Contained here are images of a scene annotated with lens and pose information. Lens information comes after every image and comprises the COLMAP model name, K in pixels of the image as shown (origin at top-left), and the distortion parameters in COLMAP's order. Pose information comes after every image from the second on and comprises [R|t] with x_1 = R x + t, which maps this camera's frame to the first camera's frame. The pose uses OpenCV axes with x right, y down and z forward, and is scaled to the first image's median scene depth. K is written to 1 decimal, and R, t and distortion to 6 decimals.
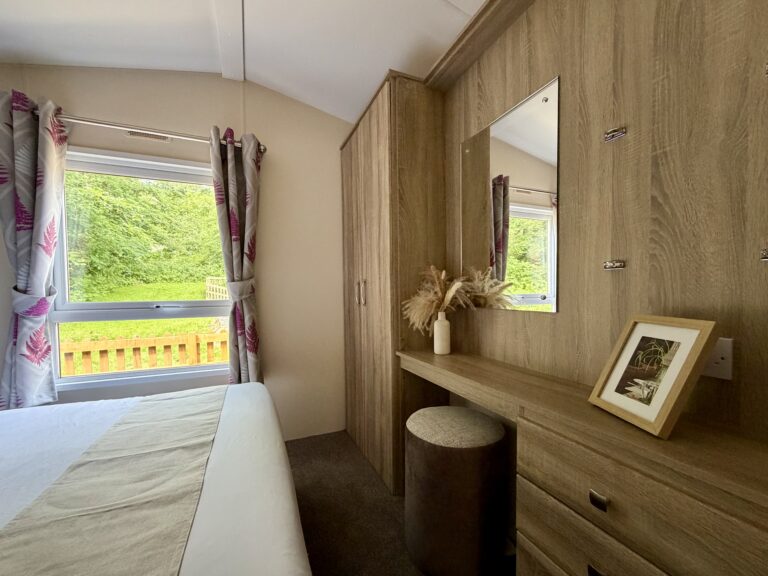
lens RADIAL K [[310.8, 0, 377.4], [0, 310.8, 300.5], [0, 0, 1]] dist [0.002077, 0.000391]
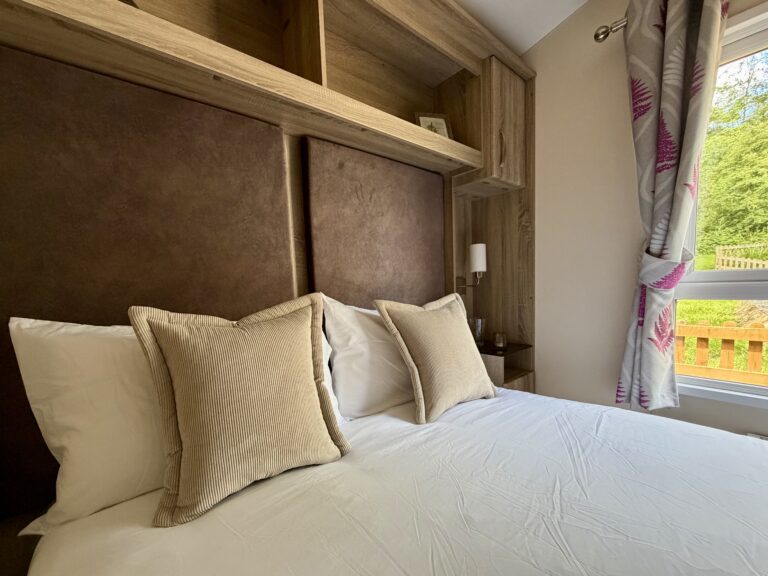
lens RADIAL K [[310.8, 0, 385.9], [0, 310.8, 293.3], [0, 0, 1]] dist [0.002077, 0.000391]
pose [[0.306990, 0.035889, -0.951036, -0.612066], [0.004590, 0.999221, 0.039189, 0.028632], [0.951702, -0.016396, 0.306586, 0.148692]]
